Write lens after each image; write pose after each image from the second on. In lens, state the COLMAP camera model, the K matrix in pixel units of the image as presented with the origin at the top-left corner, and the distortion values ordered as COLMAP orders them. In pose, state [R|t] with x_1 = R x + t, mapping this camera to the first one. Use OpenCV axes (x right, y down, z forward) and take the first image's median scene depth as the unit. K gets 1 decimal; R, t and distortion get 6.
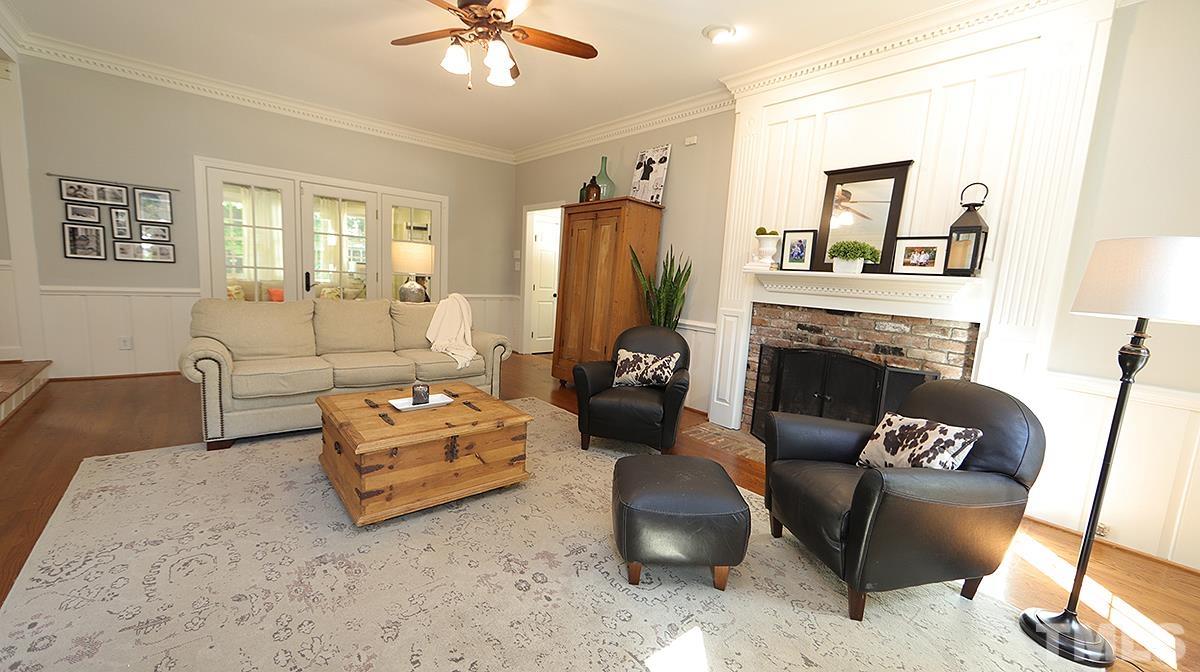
lens RADIAL K [[465.8, 0, 600.0], [0, 465.8, 336.0], [0, 0, 1]] dist [-0.000426, -0.000005]
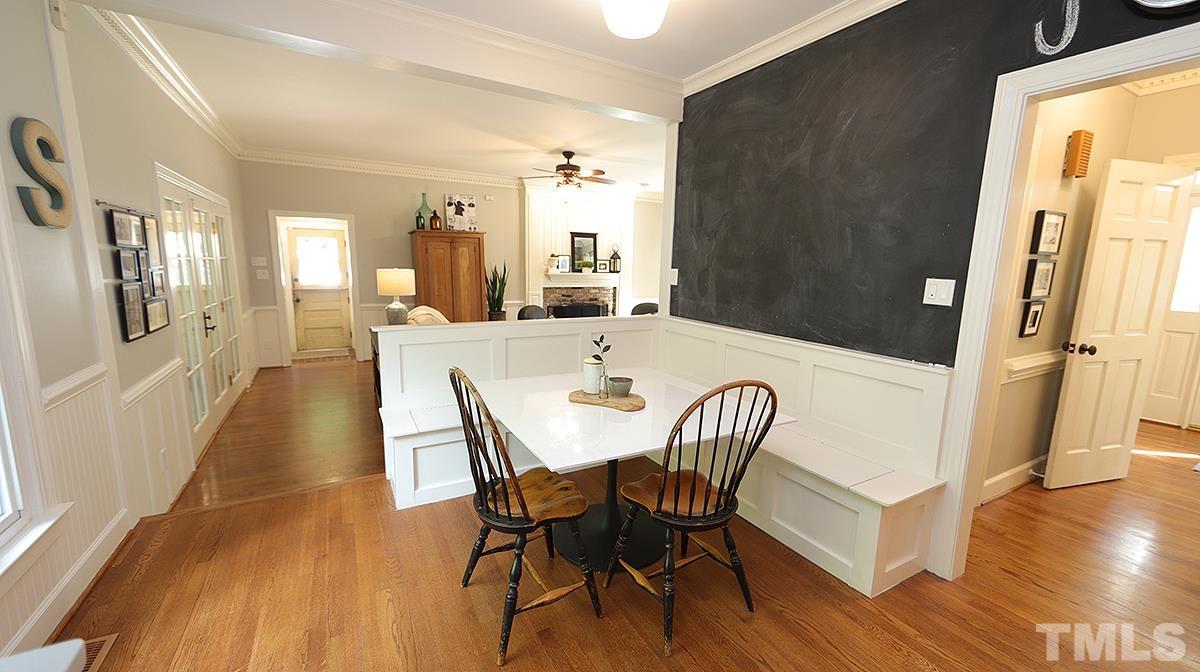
lens RADIAL K [[465.8, 0, 600.0], [0, 465.8, 336.0], [0, 0, 1]] dist [-0.000426, -0.000005]
pose [[0.200615, -0.212008, 0.956455, -1.873024], [0.118118, 0.974415, 0.191214, -0.256715], [-0.972523, 0.074614, 0.220525, 0.330223]]
